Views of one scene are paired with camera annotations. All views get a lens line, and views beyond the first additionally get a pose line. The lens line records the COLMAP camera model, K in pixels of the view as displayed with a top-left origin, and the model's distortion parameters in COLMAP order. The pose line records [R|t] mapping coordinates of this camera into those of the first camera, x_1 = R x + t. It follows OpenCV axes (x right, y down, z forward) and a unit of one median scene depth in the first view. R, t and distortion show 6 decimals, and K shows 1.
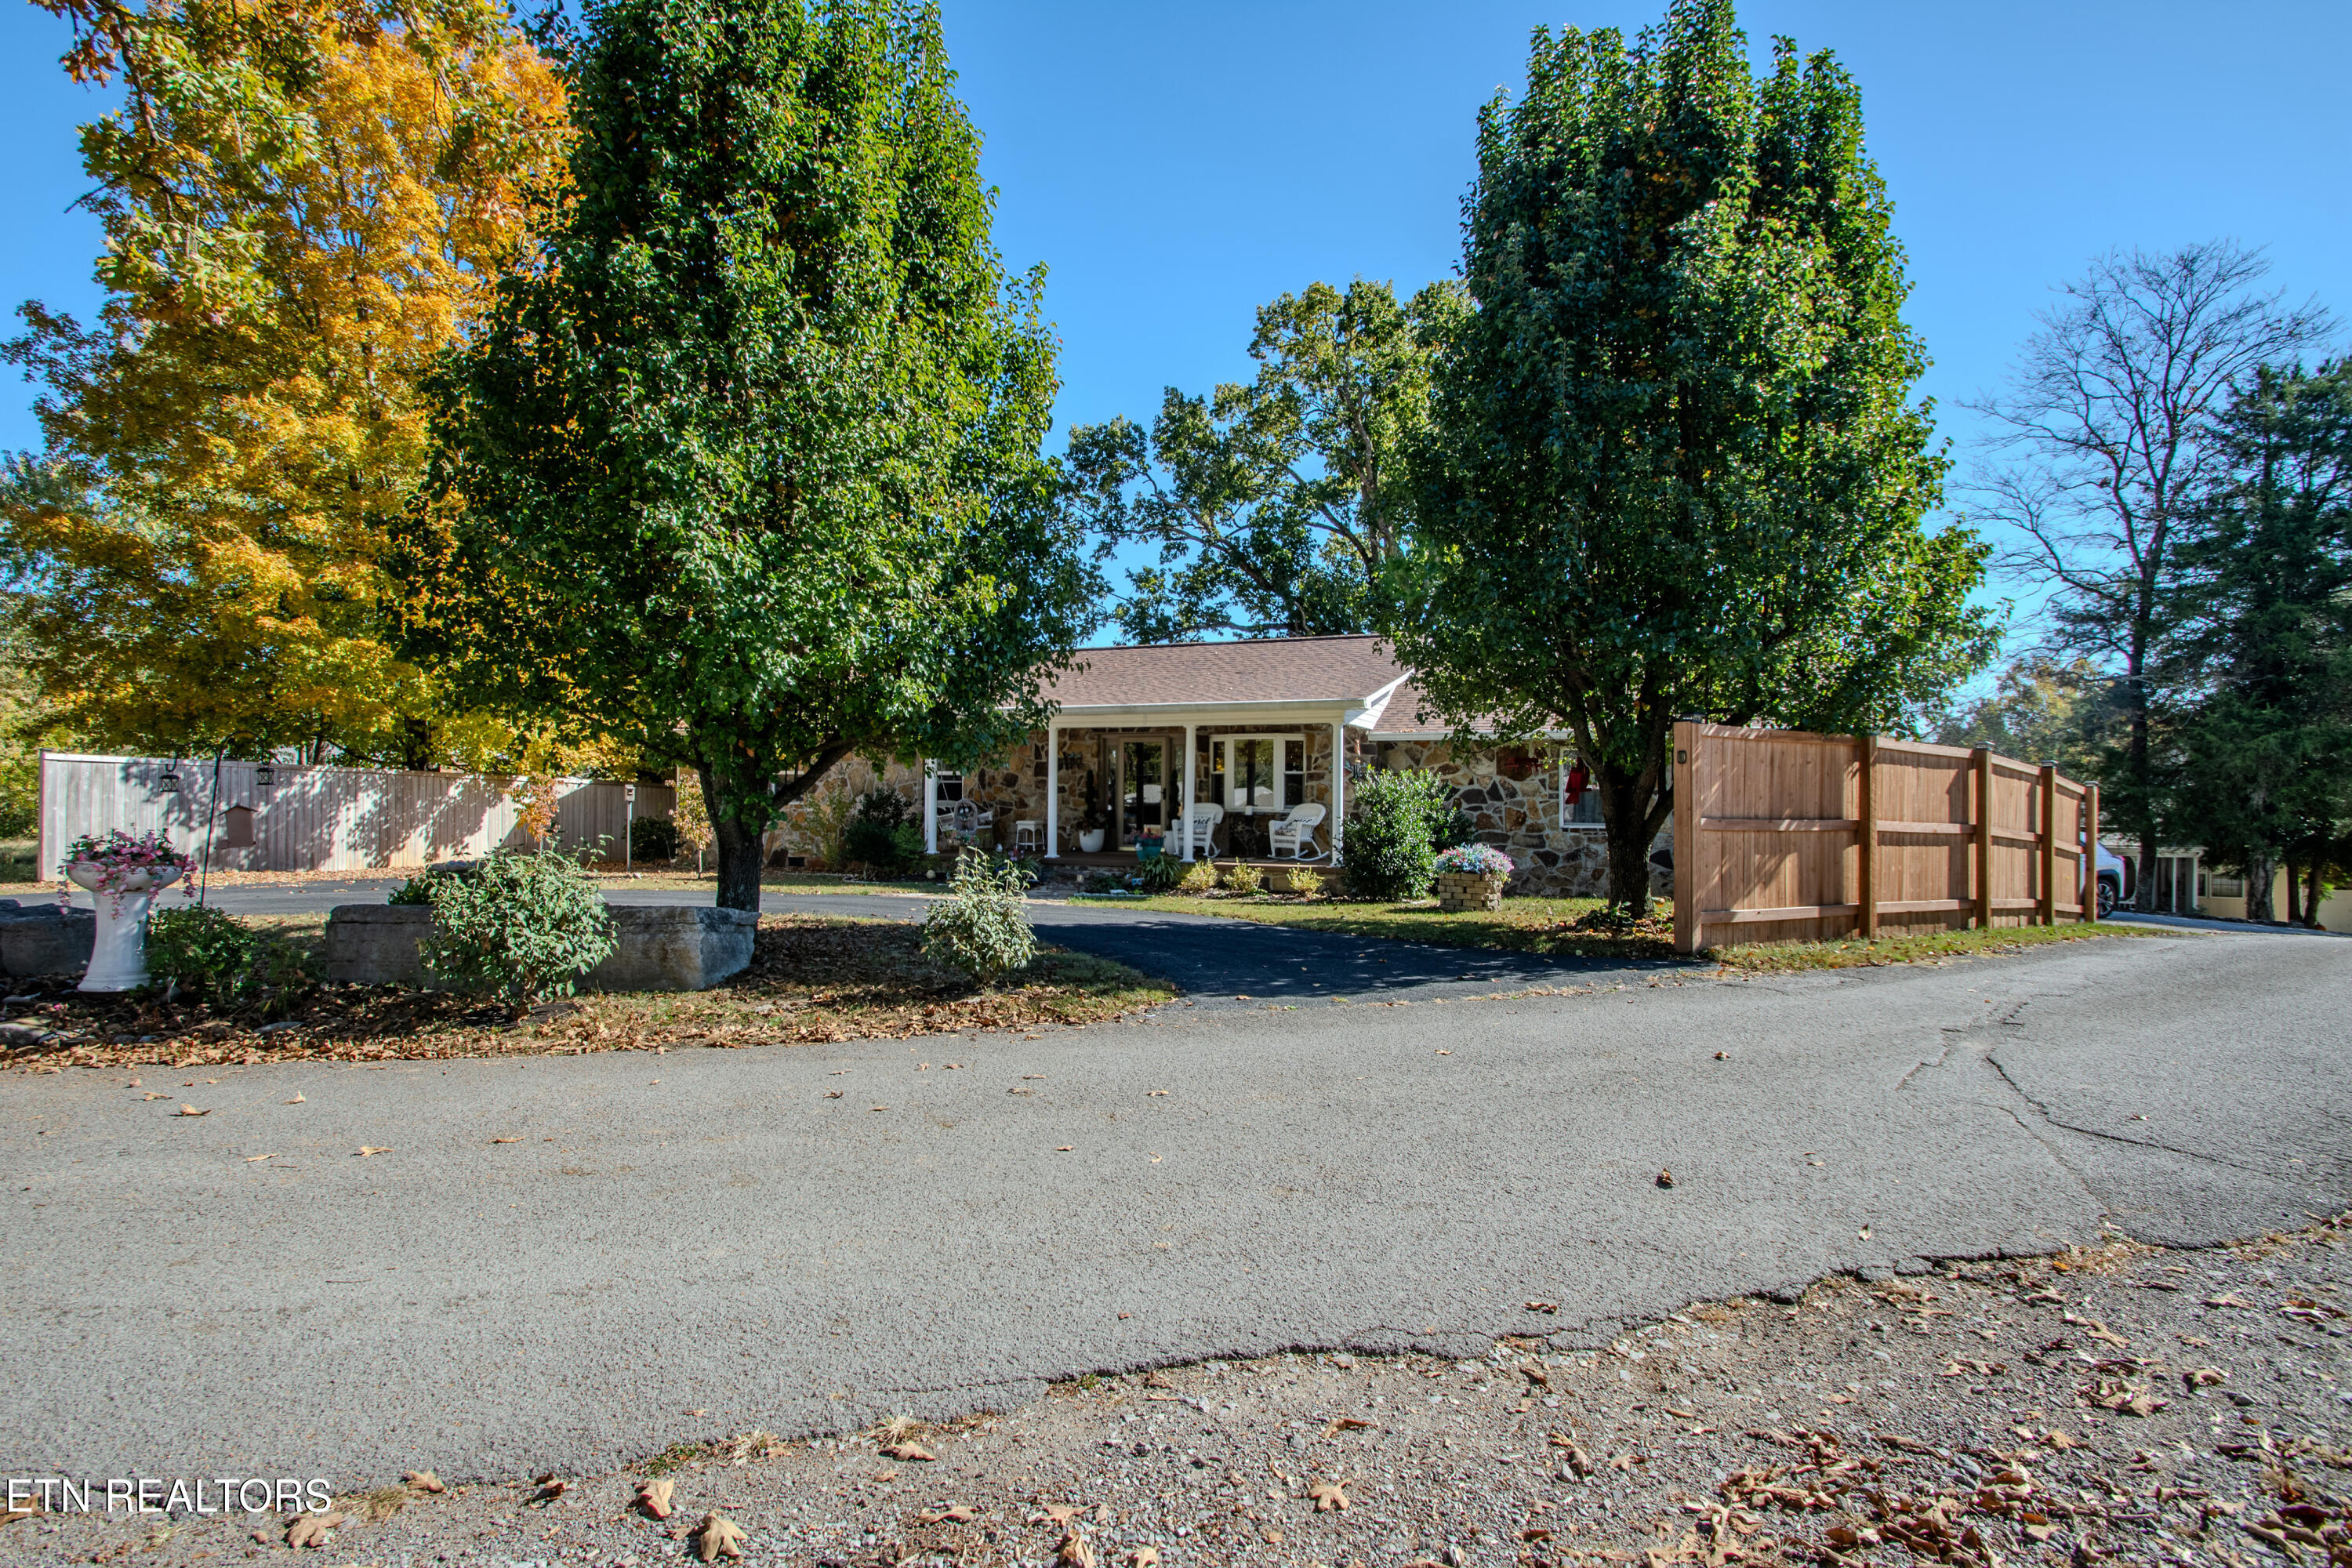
lens RADIAL K [[1095.5, 0, 1175.1], [0, 1095.5, 784.8], [0, 0, 1]] dist [-0.002243, -0.000113]
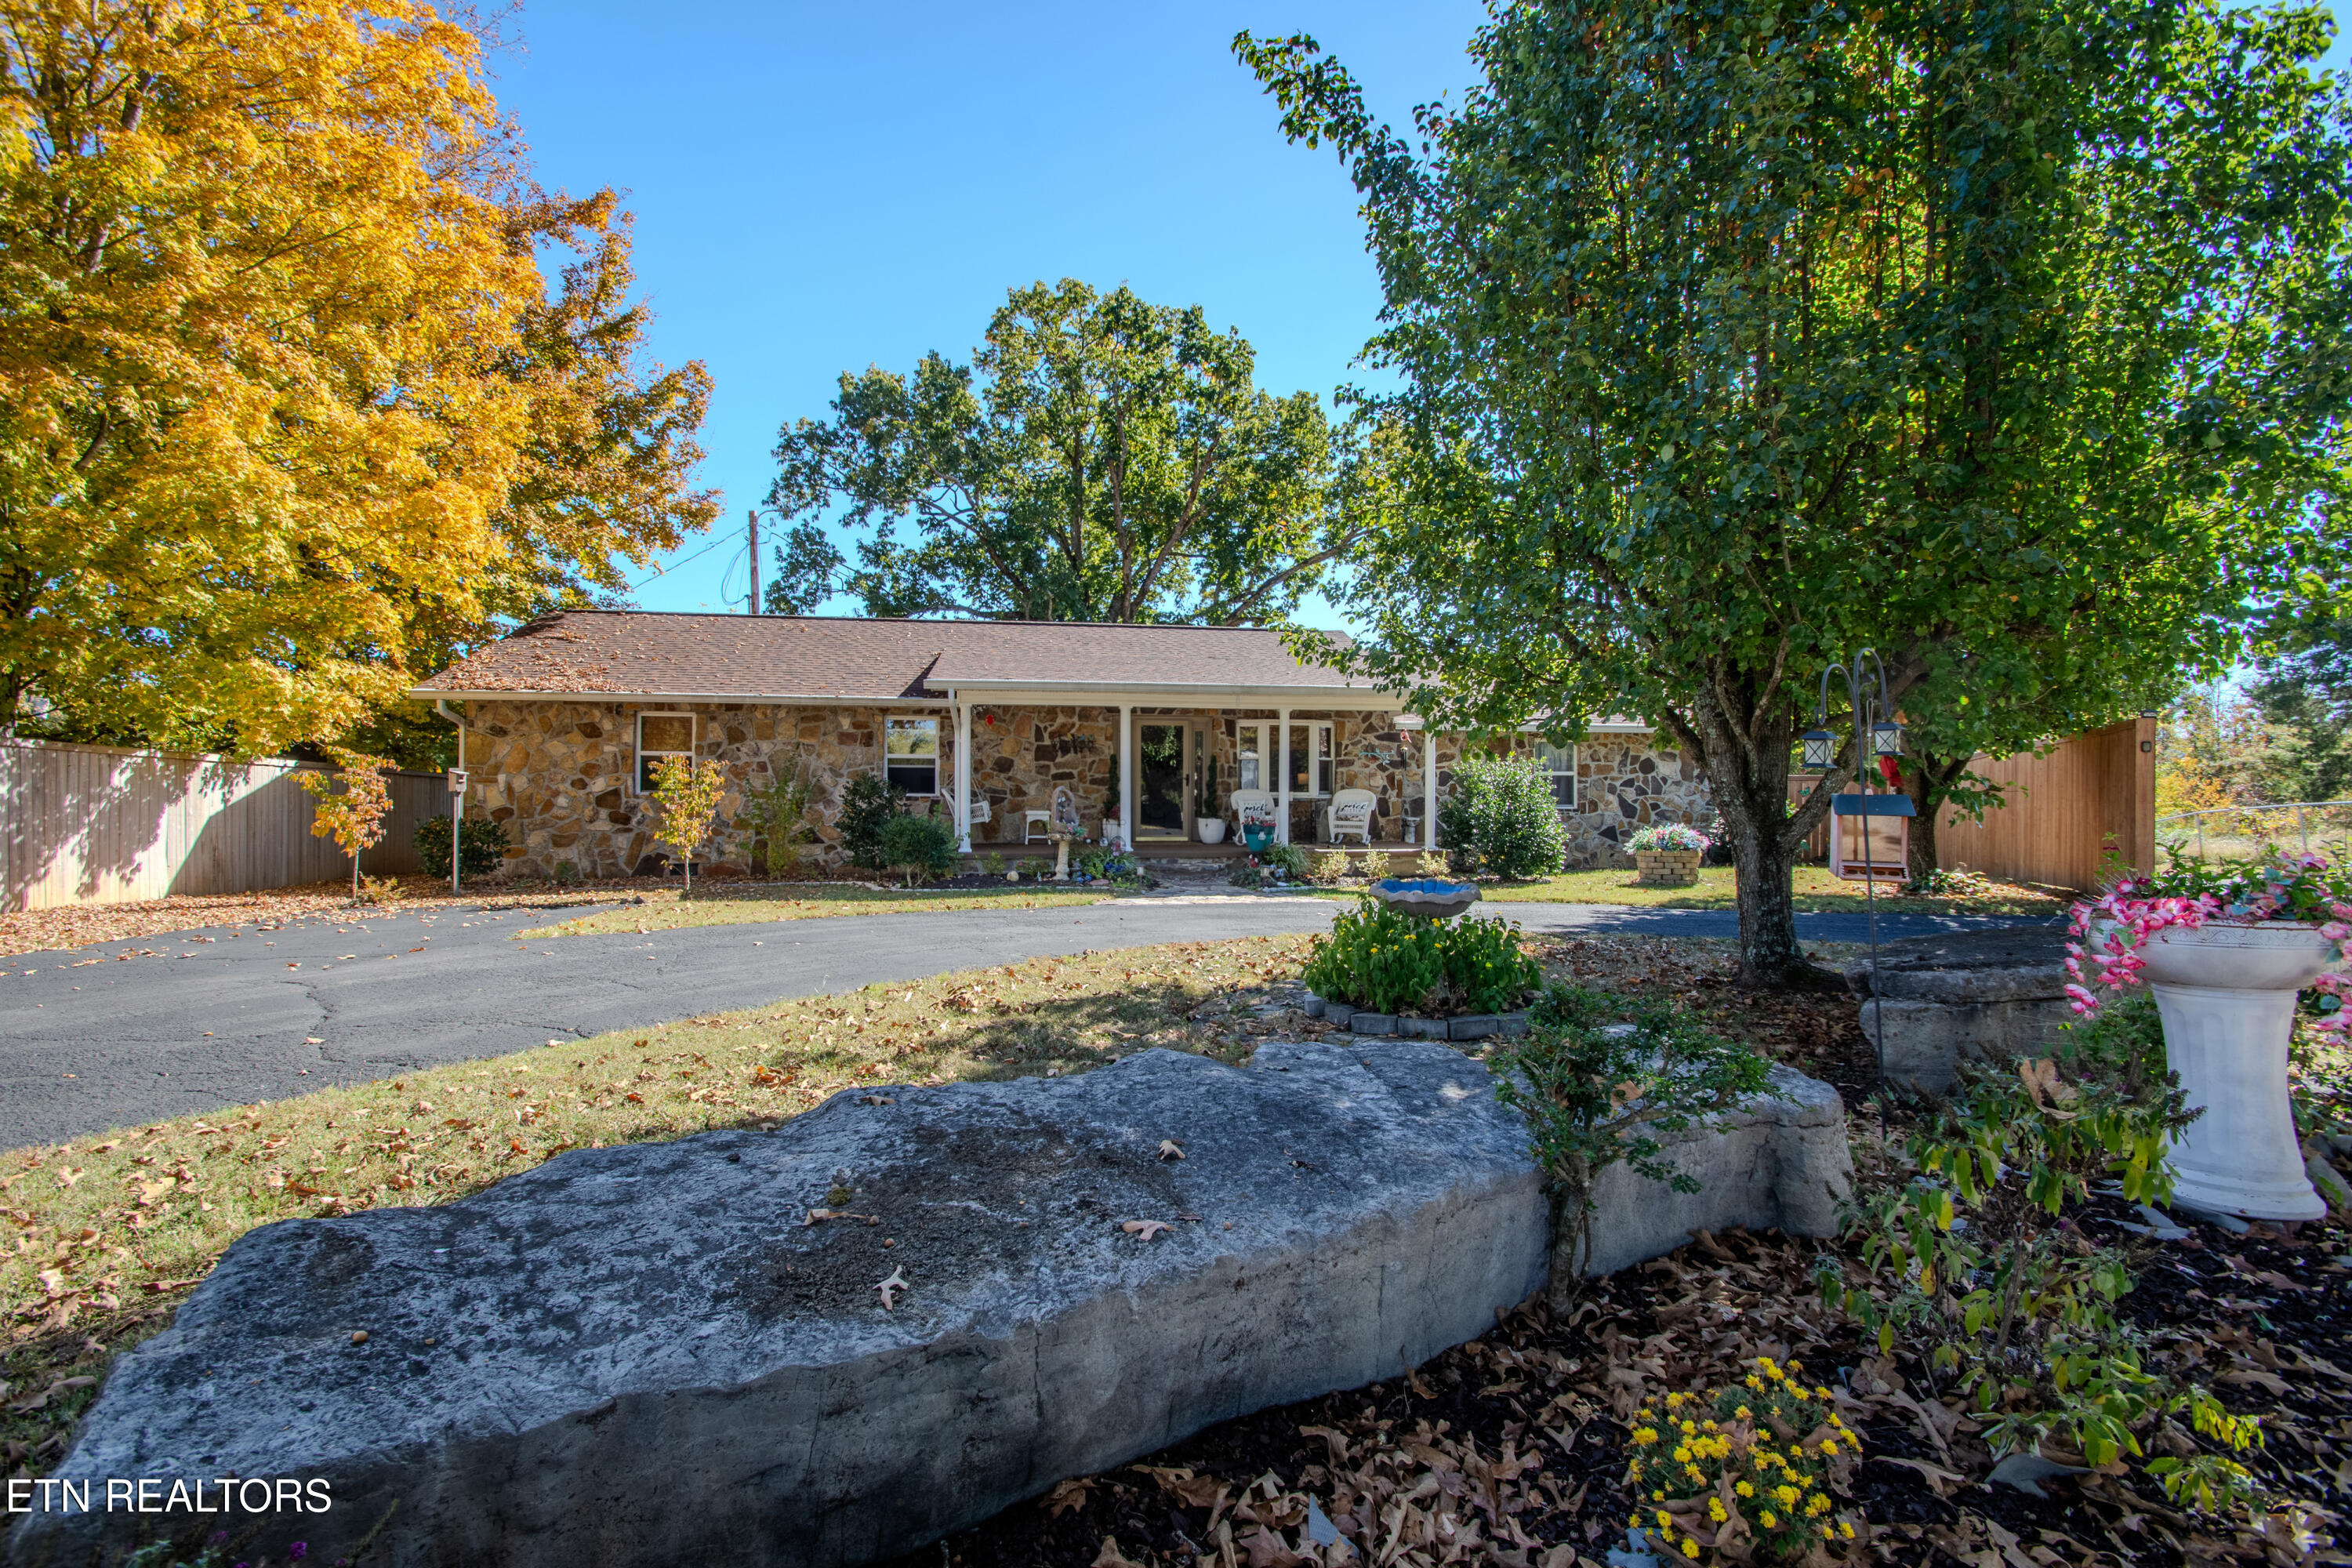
lens RADIAL K [[1010.7, 0, 1176.0], [0, 1010.7, 784.0], [0, 0, 1]] dist [-0.001248, -0.000252]
pose [[0.868175, -0.002862, 0.496251, -0.266025], [-0.001408, 0.999965, 0.008230, 0.002483], [-0.496257, -0.007844, 0.868140, 0.141839]]
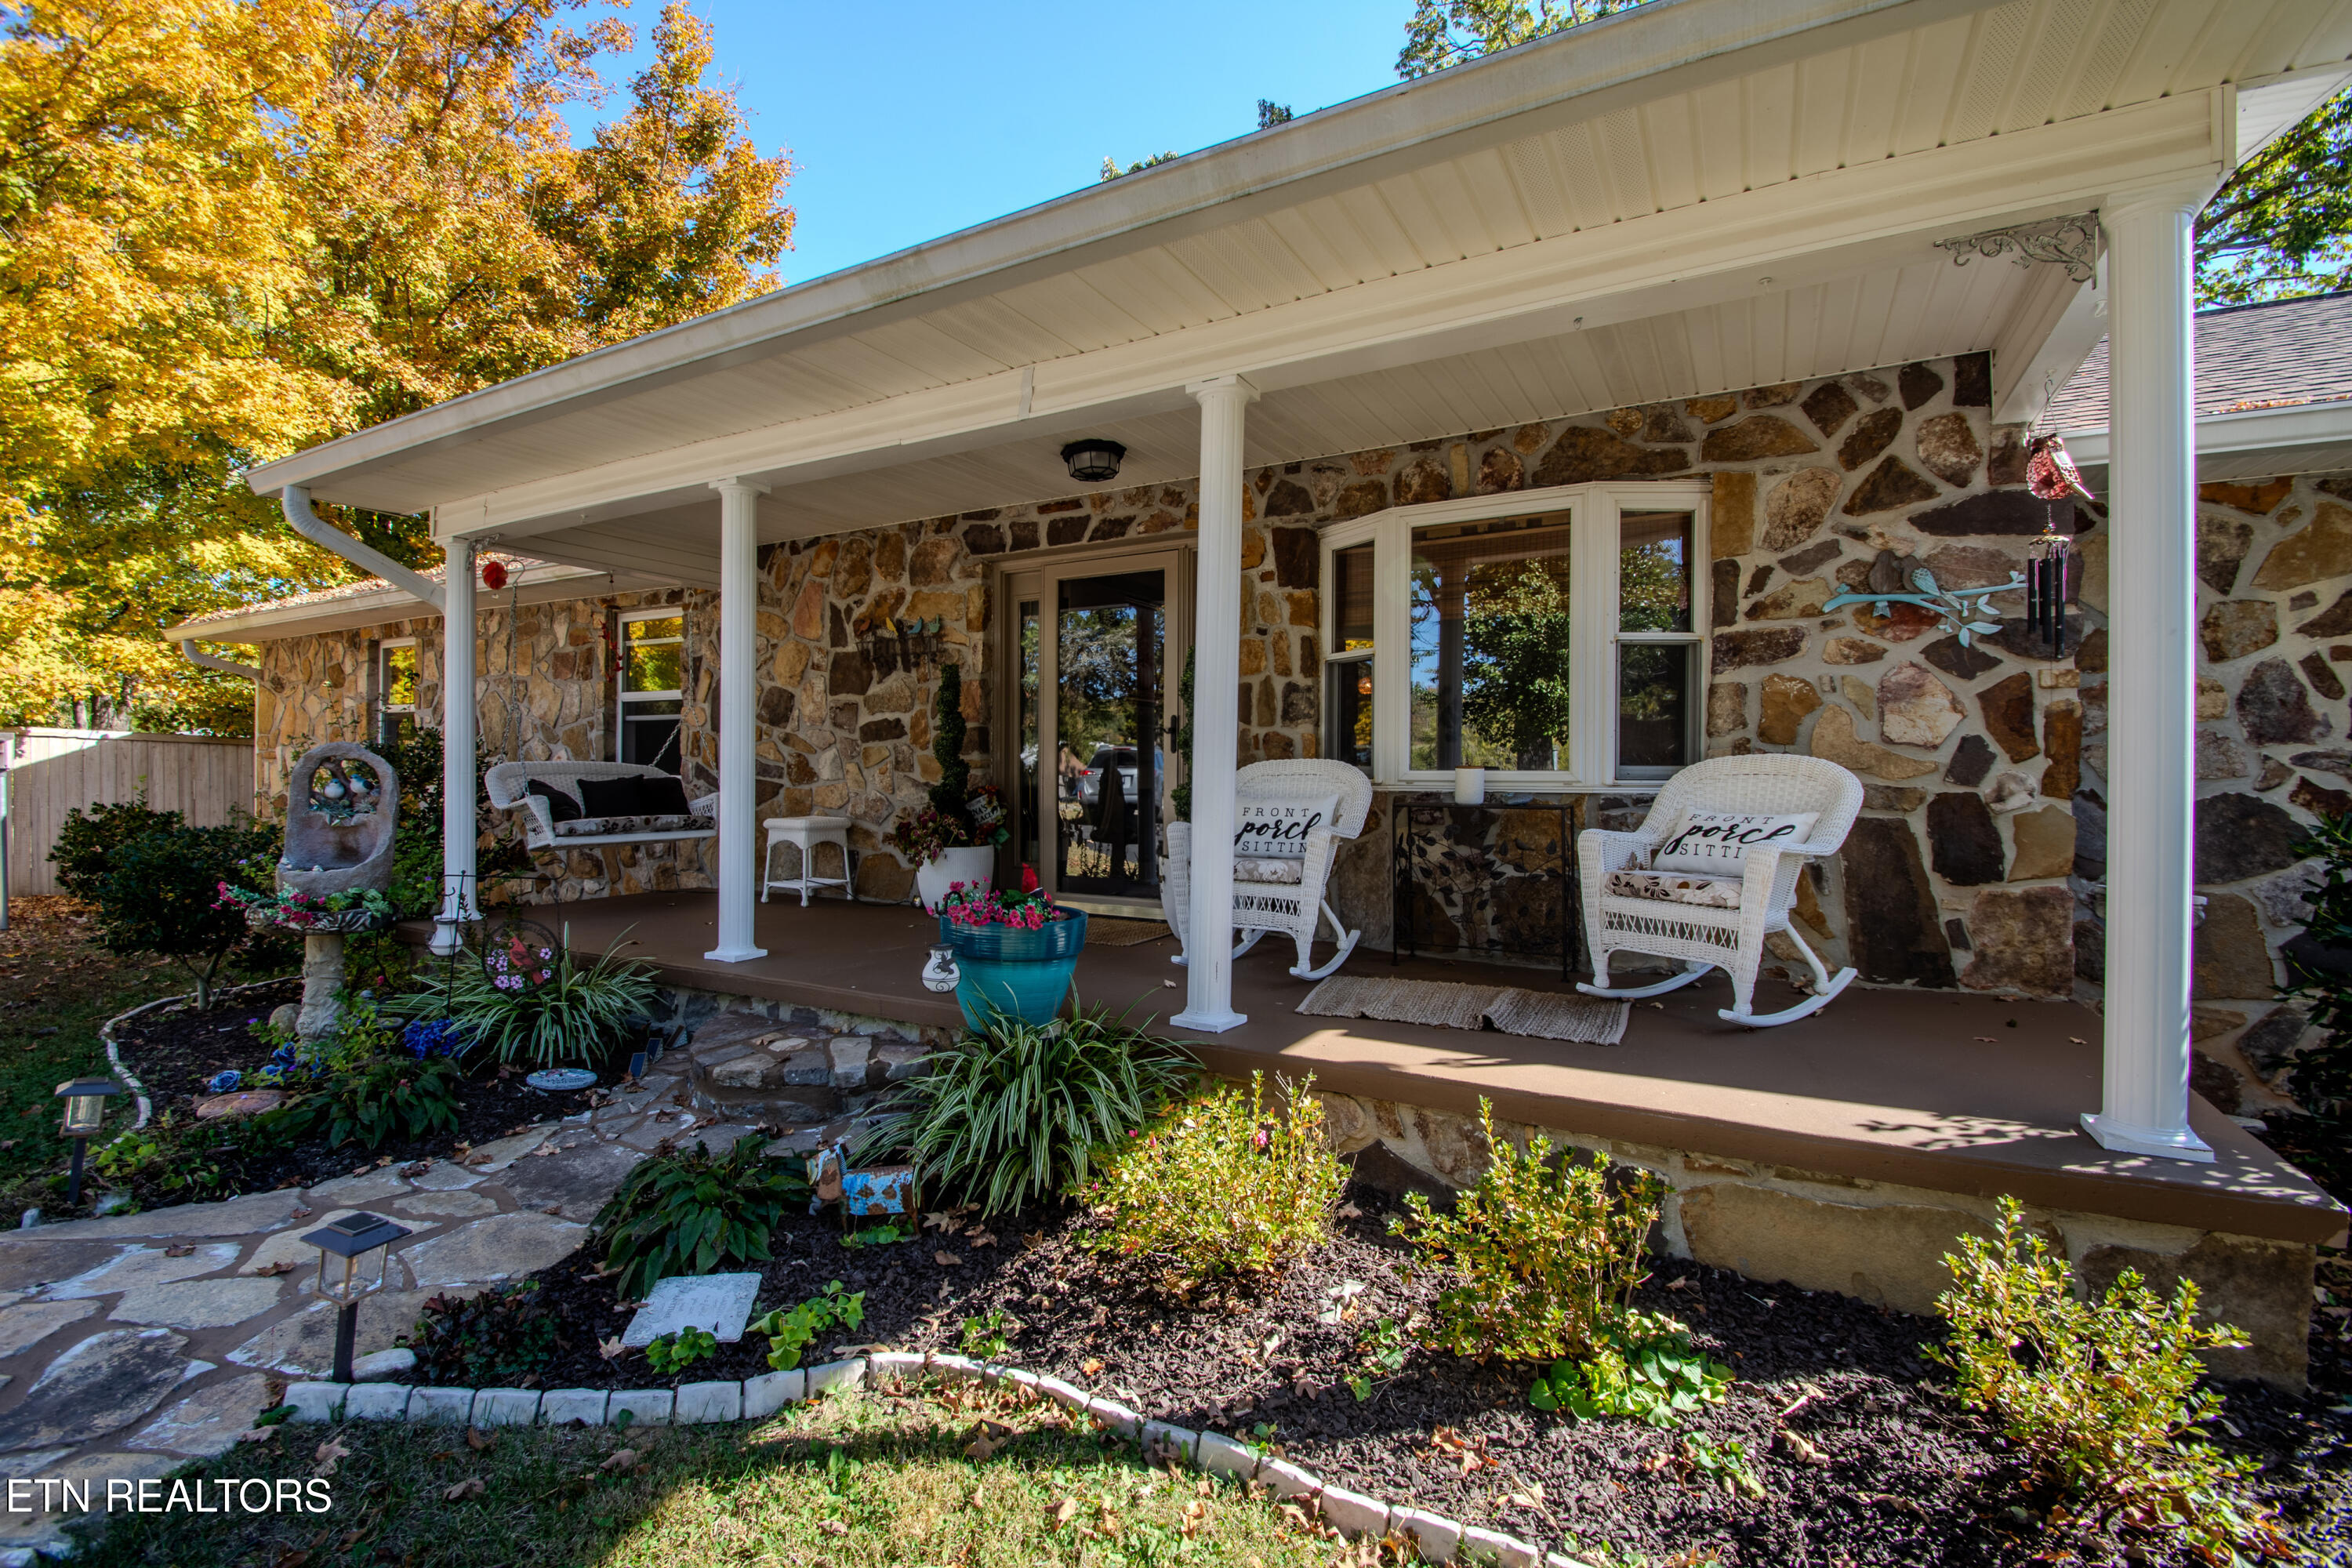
lens RADIAL K [[1040.0, 0, 1148.4], [0, 1040.0, 781.8], [0, 0, 1]] dist [0.008241, -0.016330]
pose [[0.988315, -0.002137, -0.152412, 0.016301], [0.004056, 0.999916, 0.012284, 0.010517], [0.152373, -0.012758, 0.988241, 0.415228]]
